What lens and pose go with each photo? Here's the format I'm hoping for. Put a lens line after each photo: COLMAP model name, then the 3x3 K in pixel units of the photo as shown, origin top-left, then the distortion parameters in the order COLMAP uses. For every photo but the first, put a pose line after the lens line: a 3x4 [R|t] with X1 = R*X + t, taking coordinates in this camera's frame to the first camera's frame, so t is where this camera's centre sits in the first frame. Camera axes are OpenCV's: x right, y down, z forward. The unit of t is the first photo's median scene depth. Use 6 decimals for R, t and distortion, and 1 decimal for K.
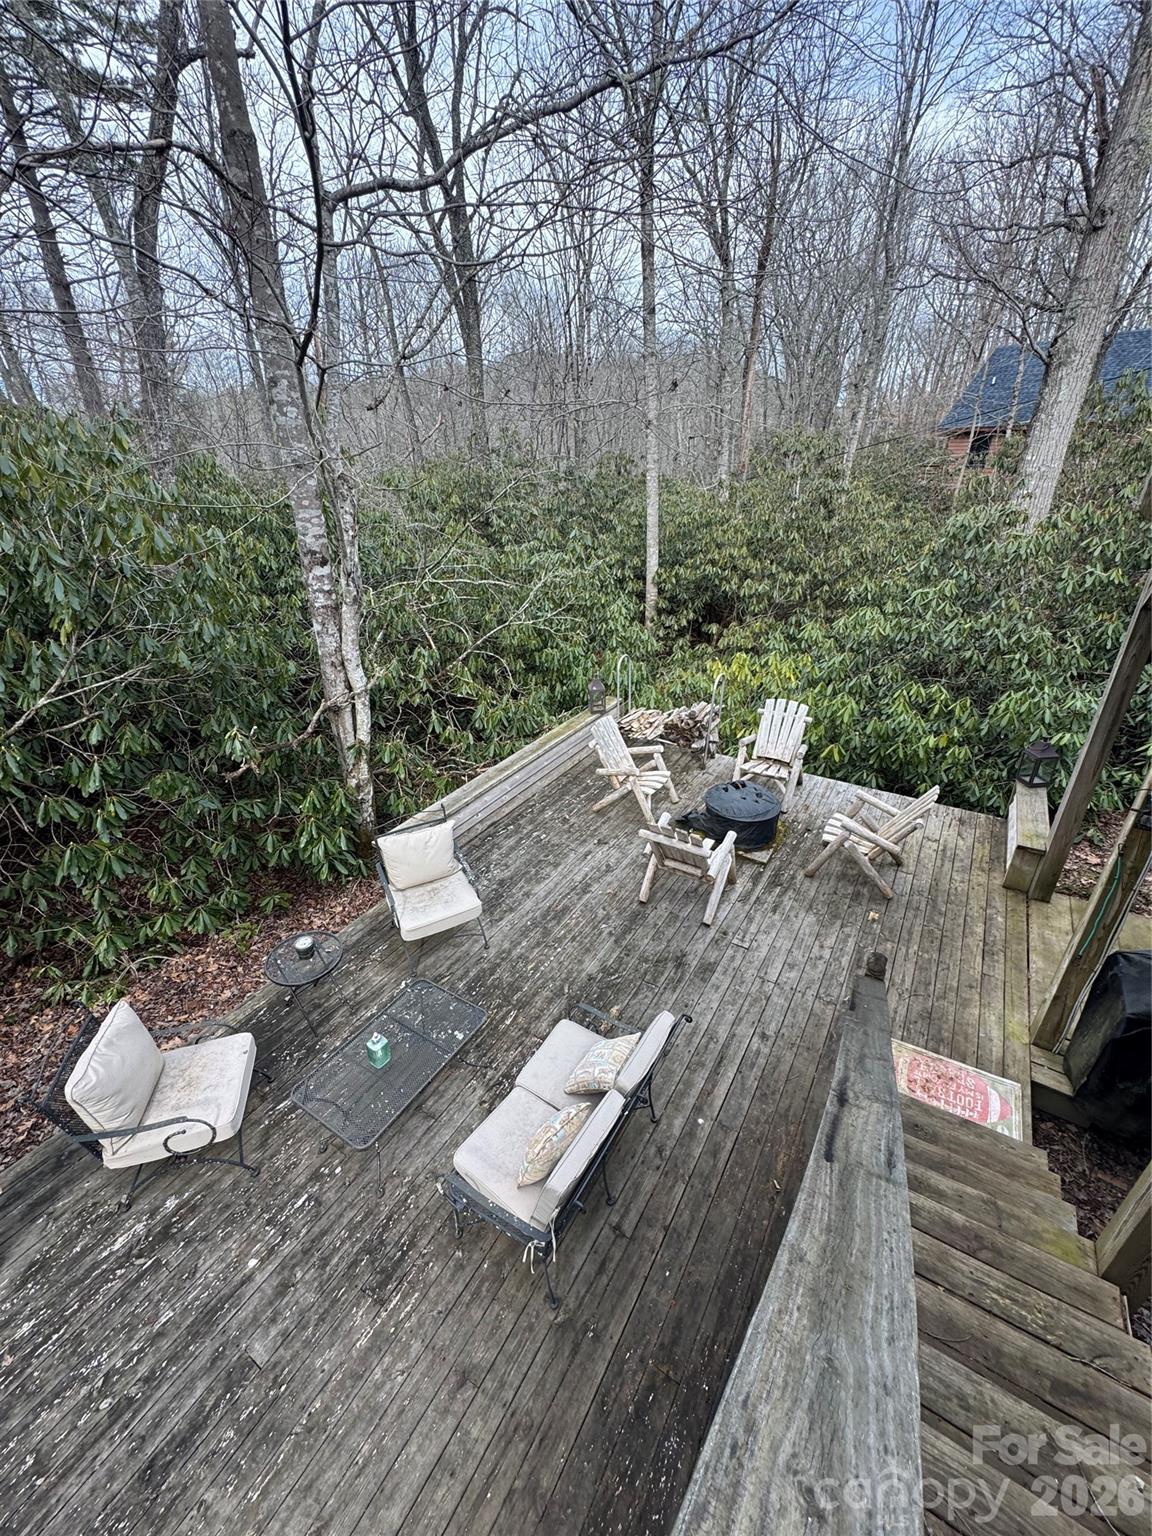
lens RADIAL K [[614.9, 0, 576.0], [0, 614.9, 768.0], [0, 0, 1]] dist [-0.004258, 0.000514]
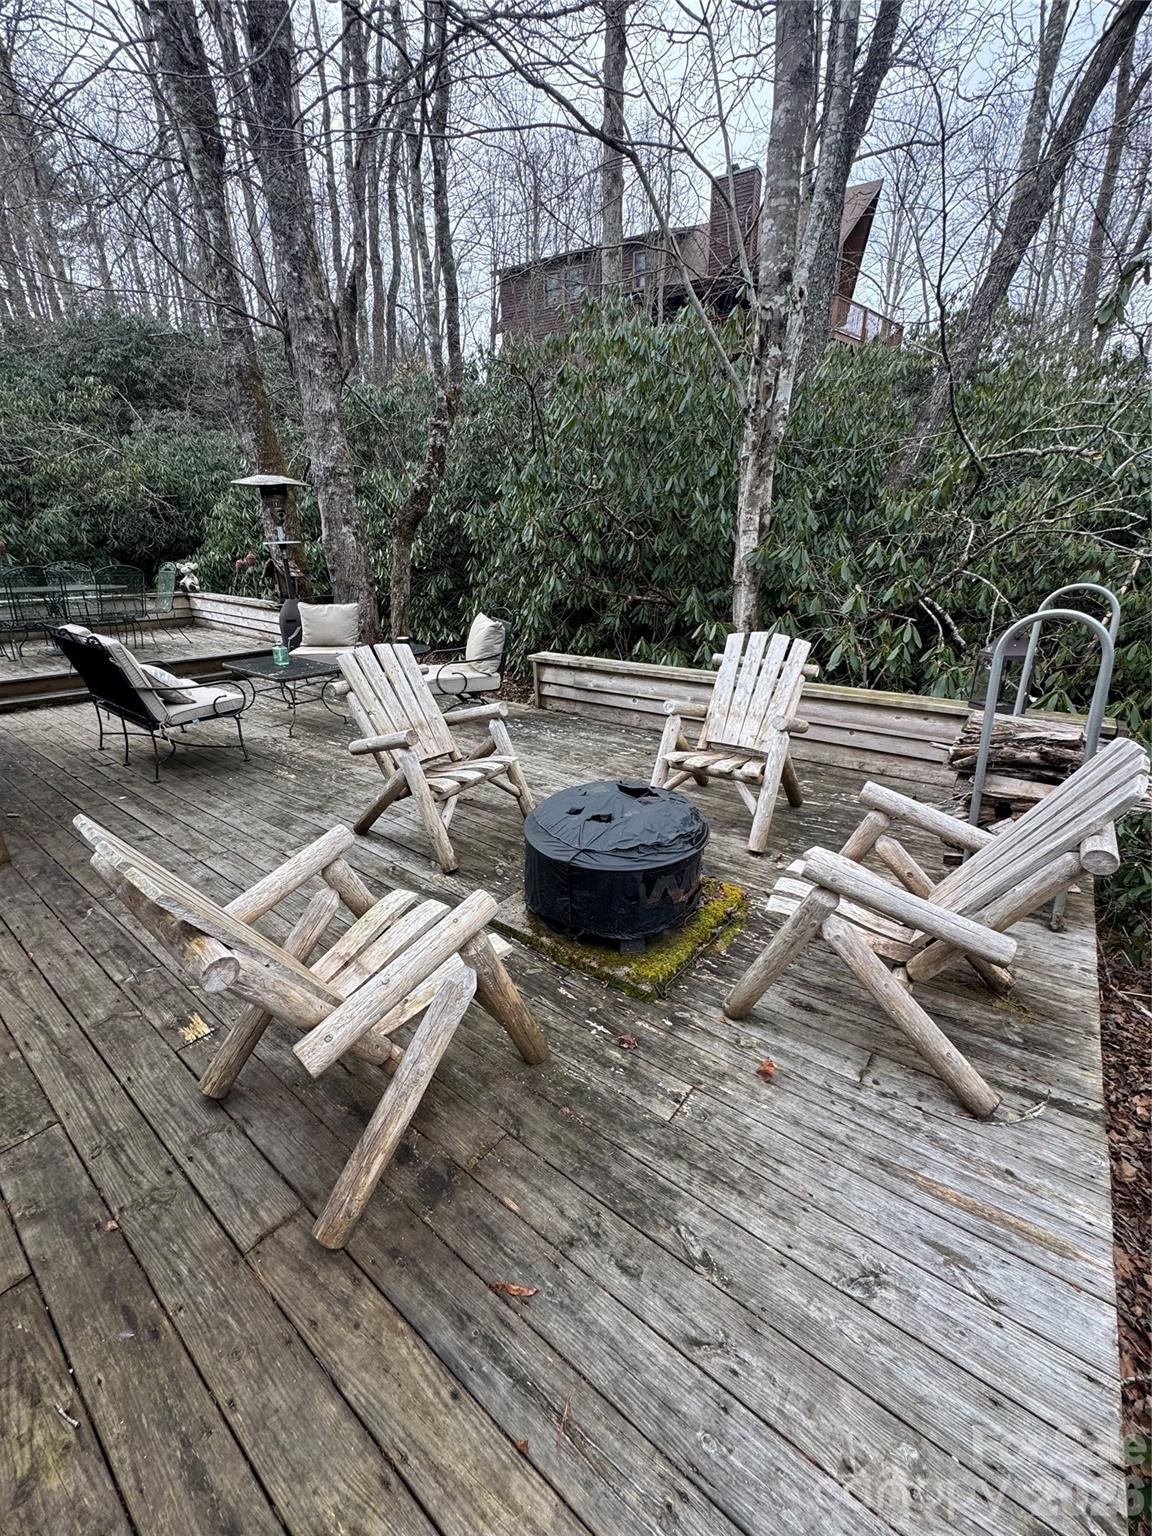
lens RADIAL K [[614.9, 0, 576.0], [0, 614.9, 768.0], [0, 0, 1]] dist [-0.004258, 0.000514]
pose [[0.991777, 0.031918, -0.123934, 0.260213], [-0.042564, 0.995537, -0.084230, 0.054651], [0.120693, 0.088813, 0.988709, 0.498048]]
